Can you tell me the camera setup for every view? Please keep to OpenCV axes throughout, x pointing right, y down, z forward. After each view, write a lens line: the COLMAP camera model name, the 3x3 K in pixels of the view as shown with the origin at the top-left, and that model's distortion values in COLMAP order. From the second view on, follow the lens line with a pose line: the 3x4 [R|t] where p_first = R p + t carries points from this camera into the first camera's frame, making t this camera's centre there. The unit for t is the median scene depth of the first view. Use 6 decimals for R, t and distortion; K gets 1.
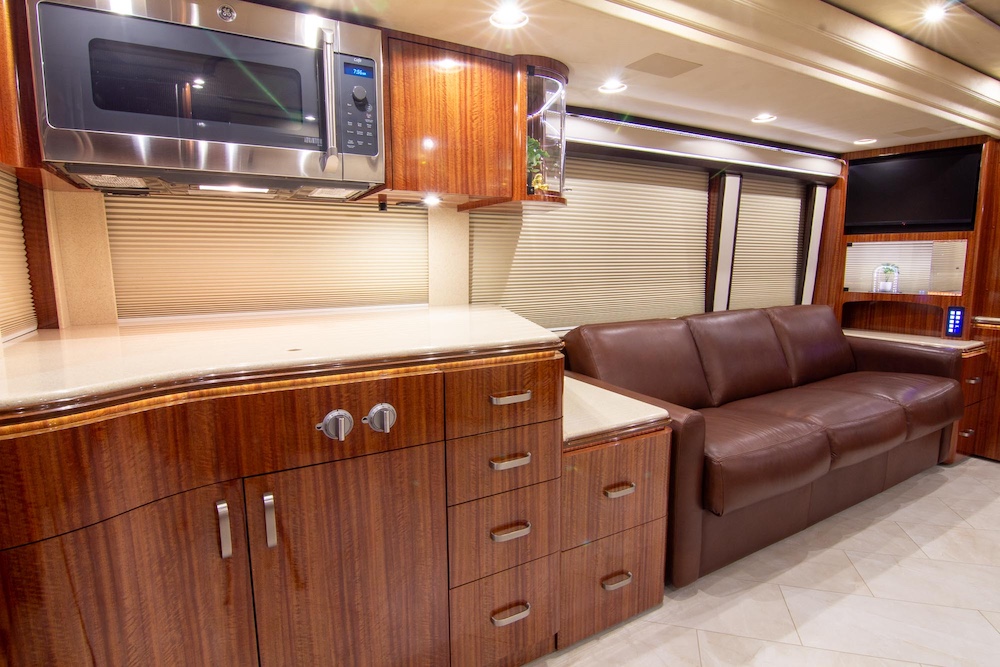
lens RADIAL K [[509.3, 0, 489.3], [0, 509.3, 333.1], [0, 0, 1]] dist [-0.007626, -0.009701]
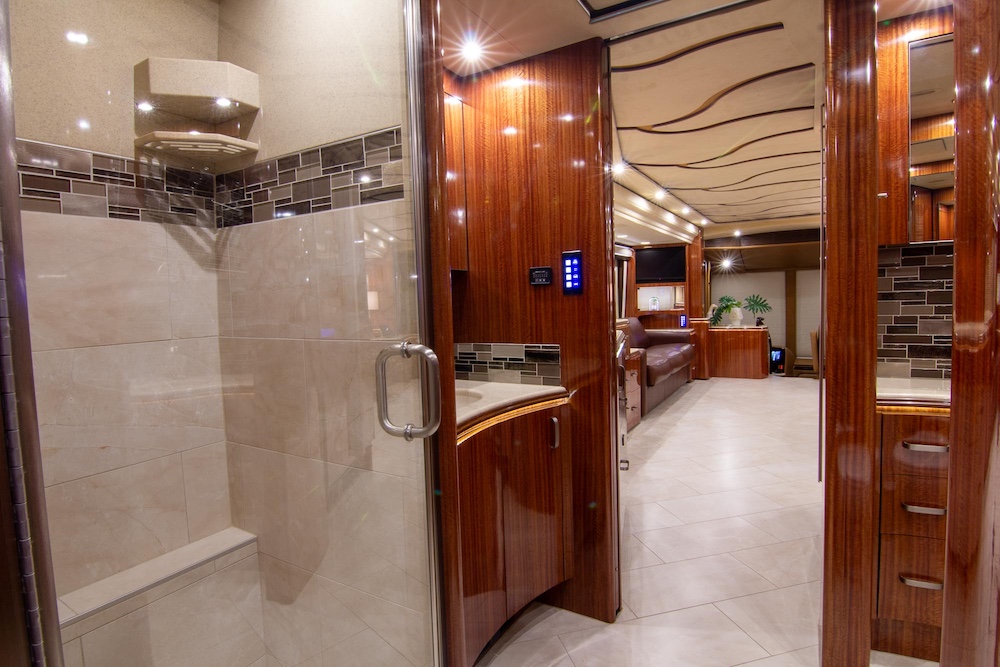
lens RADIAL K [[509.3, 0, 505.1], [0, 509.3, 330.7], [0, 0, 1]] dist [-0.007626, -0.009701]
pose [[0.864457, -0.051162, 0.500097, -1.063165], [0.096379, 0.993221, -0.064987, 0.105200], [-0.493382, 0.104378, 0.863527, -0.679058]]
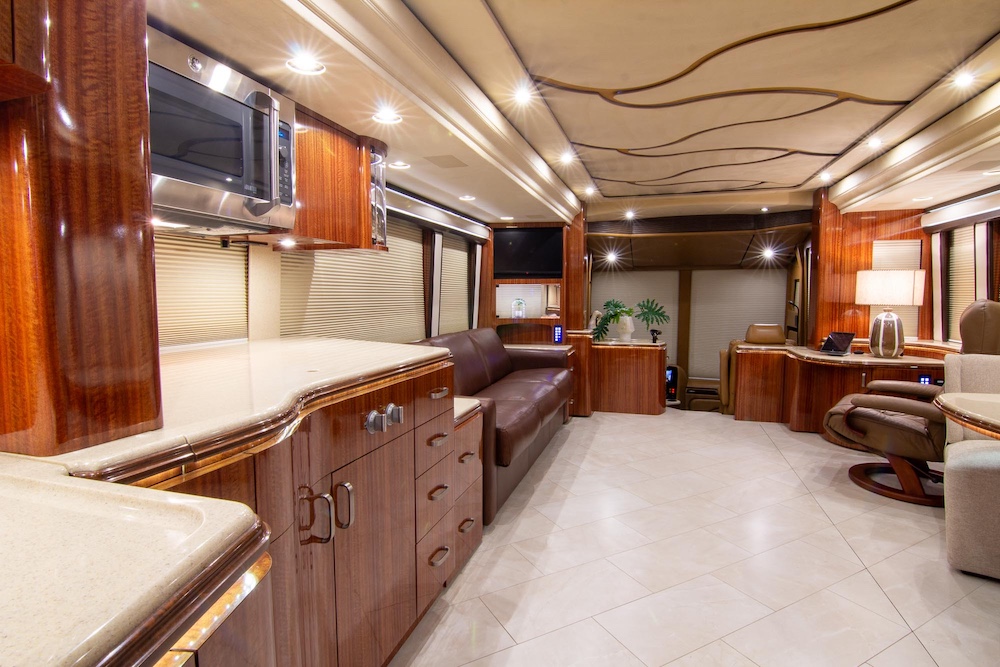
lens RADIAL K [[509.3, 0, 495.7], [0, 509.3, 335.4], [0, 0, 1]] dist [-0.007626, -0.009701]
pose [[0.732656, -0.049003, 0.678833, -0.371086], [0.093144, 0.995239, -0.028685, 0.010167], [-0.674196, 0.084245, 0.733732, -0.071544]]
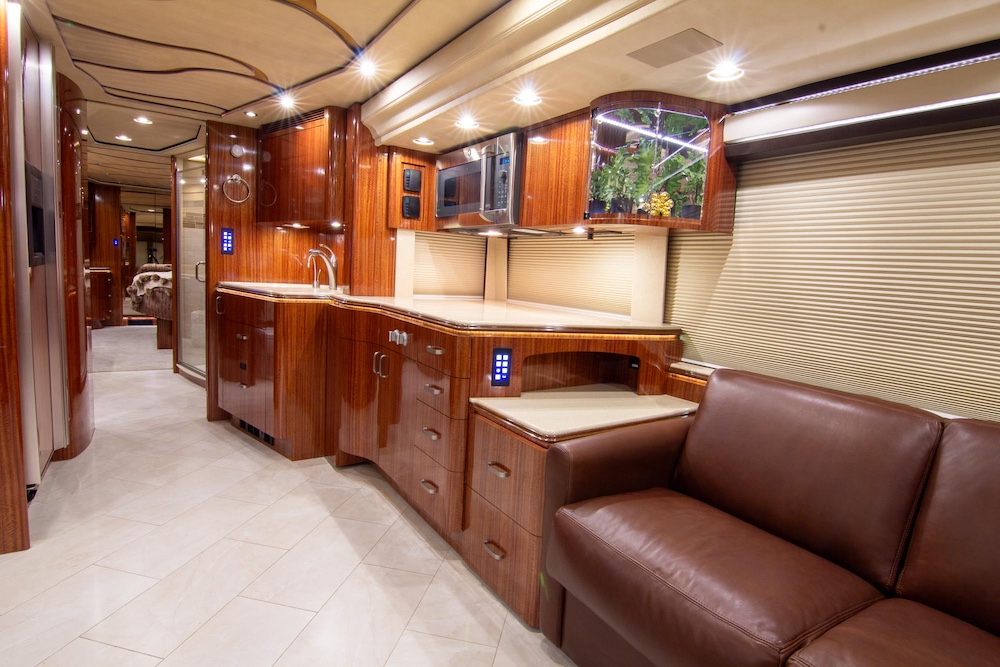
lens RADIAL K [[509.3, 0, 500.7], [0, 509.3, 331.2], [0, 0, 1]] dist [-0.007626, -0.009701]
pose [[0.083121, 0.128531, -0.988216, 0.805399], [-0.201684, 0.973296, 0.109627, -0.075239], [0.975917, 0.190195, 0.106824, 0.483641]]
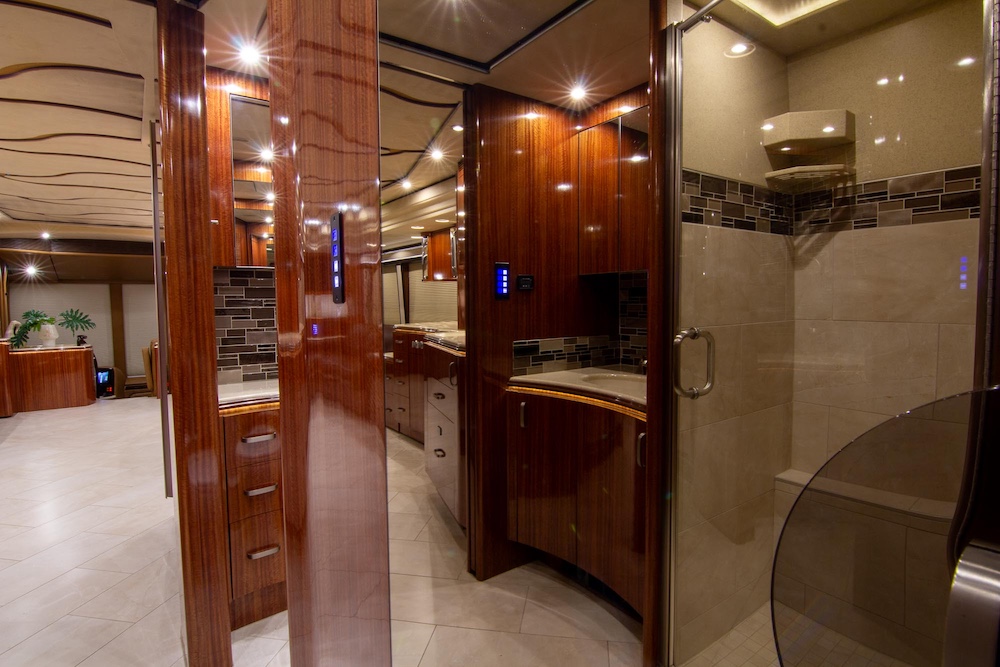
lens RADIAL K [[509.3, 0, 497.8], [0, 509.3, 331.2], [0, 0, 1]] dist [-0.007626, -0.009701]
pose [[-0.115840, -0.049763, 0.992021, -1.084228], [0.149647, 0.986470, 0.066959, 0.104470], [-0.981930, 0.156209, -0.106826, -0.674965]]
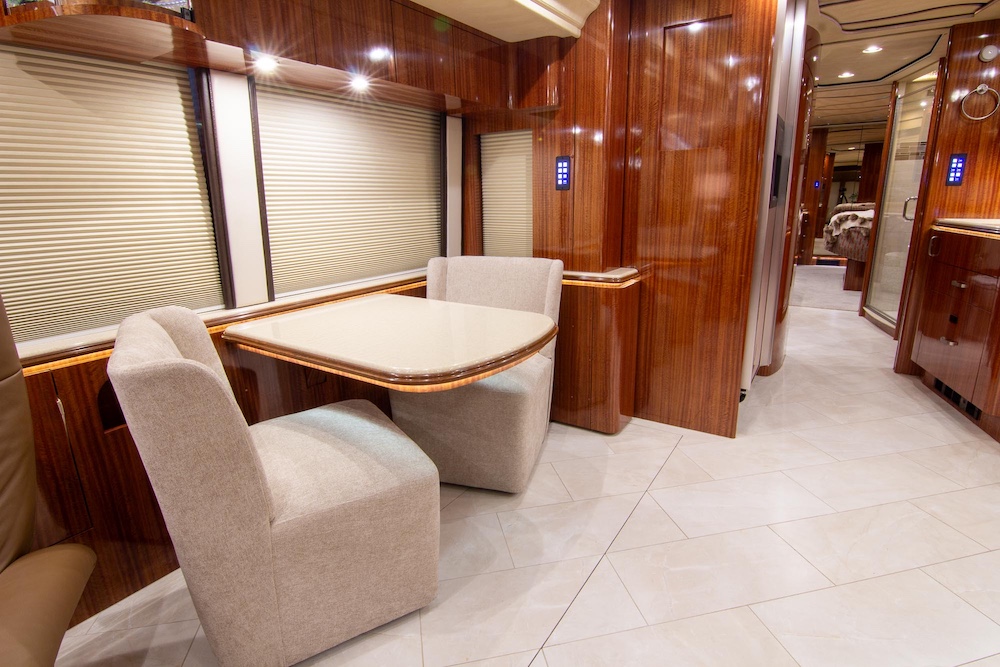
lens RADIAL K [[509.3, 0, 504.2], [0, 509.3, 330.3], [0, 0, 1]] dist [-0.007626, -0.009701]
pose [[-0.883485, 0.144061, -0.445759, 0.817321], [-0.037603, 0.926662, 0.374009, -0.068893], [0.466948, 0.347193, -0.813275, 0.461227]]
